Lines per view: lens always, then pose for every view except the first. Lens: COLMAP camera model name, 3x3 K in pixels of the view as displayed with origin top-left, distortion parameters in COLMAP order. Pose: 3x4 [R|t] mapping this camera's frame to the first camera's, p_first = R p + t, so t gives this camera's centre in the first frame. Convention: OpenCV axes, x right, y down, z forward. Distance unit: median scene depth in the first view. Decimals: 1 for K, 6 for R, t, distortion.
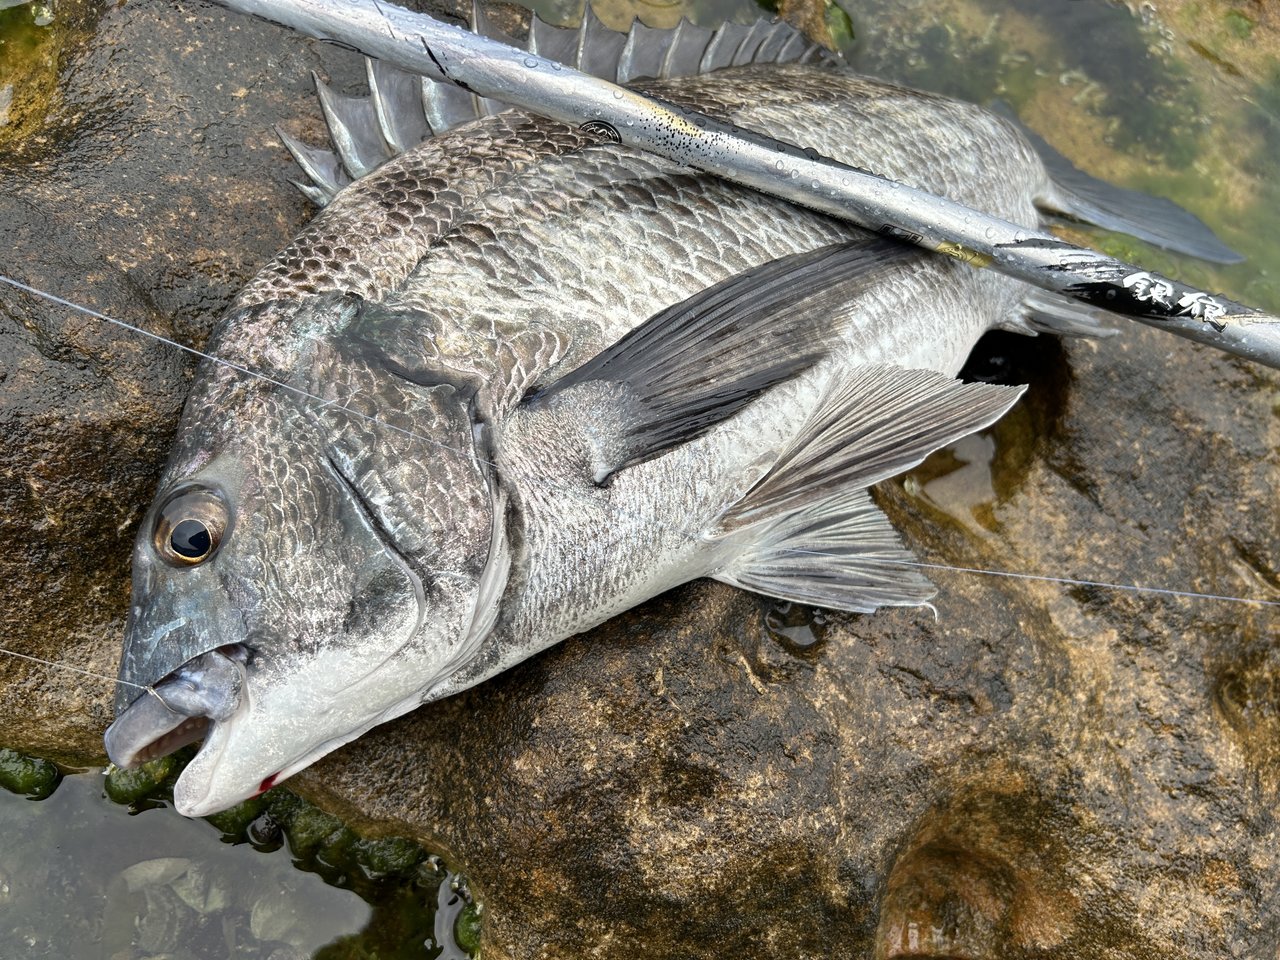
lens RADIAL K [[975.6, 0, 640.0], [0, 975.6, 480.0], [0, 0, 1]] dist [0.140950, -0.162936]
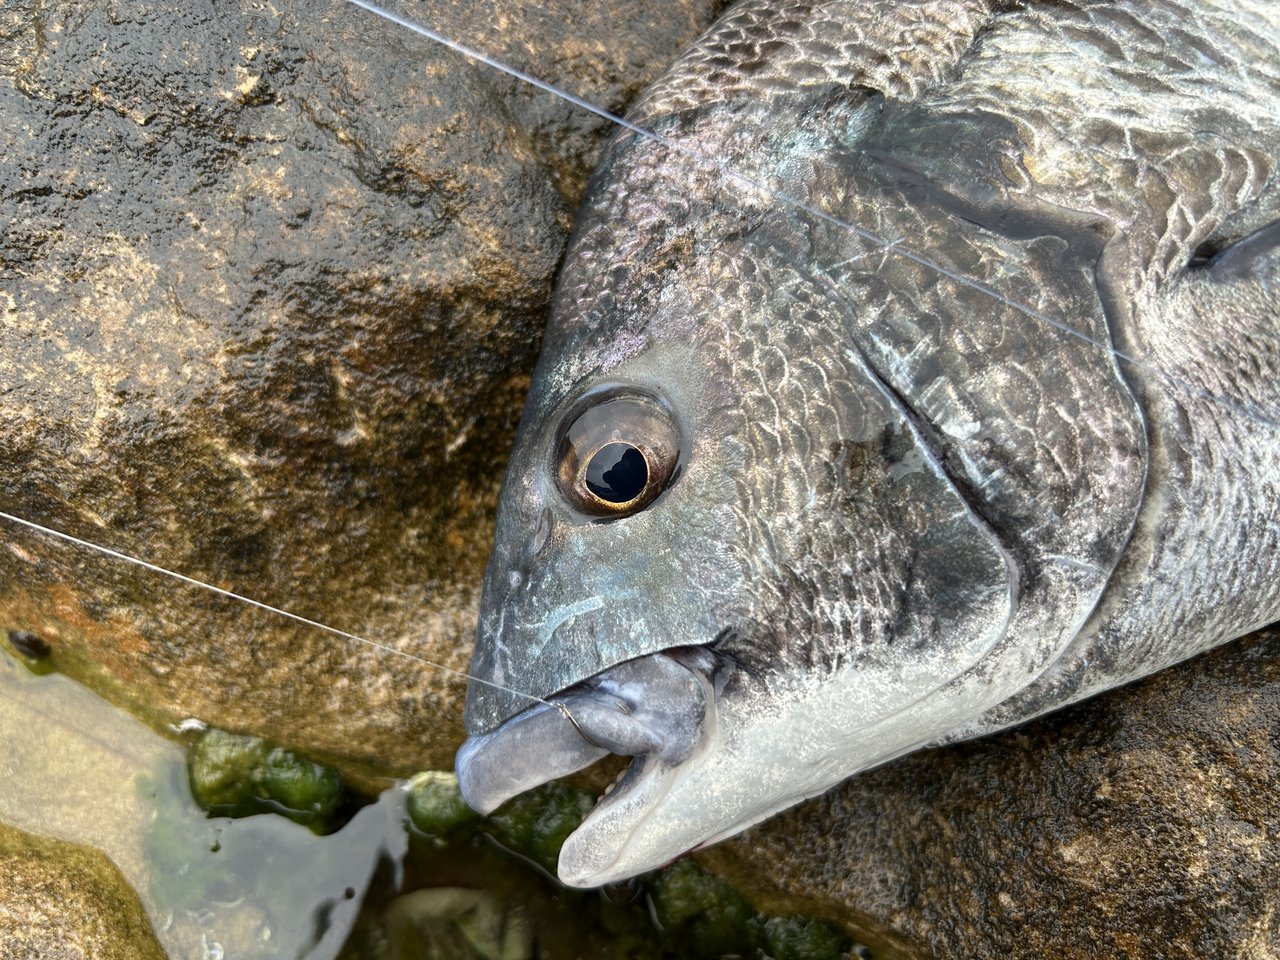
lens RADIAL K [[978.9, 0, 640.0], [0, 978.9, 480.0], [0, 0, 1]] dist [0.009145, -0.005190]
pose [[0.996348, 0.054806, -0.065472, -0.377798], [-0.050927, 0.996927, 0.059522, 0.025574], [0.068533, -0.055970, 0.996078, 0.373780]]
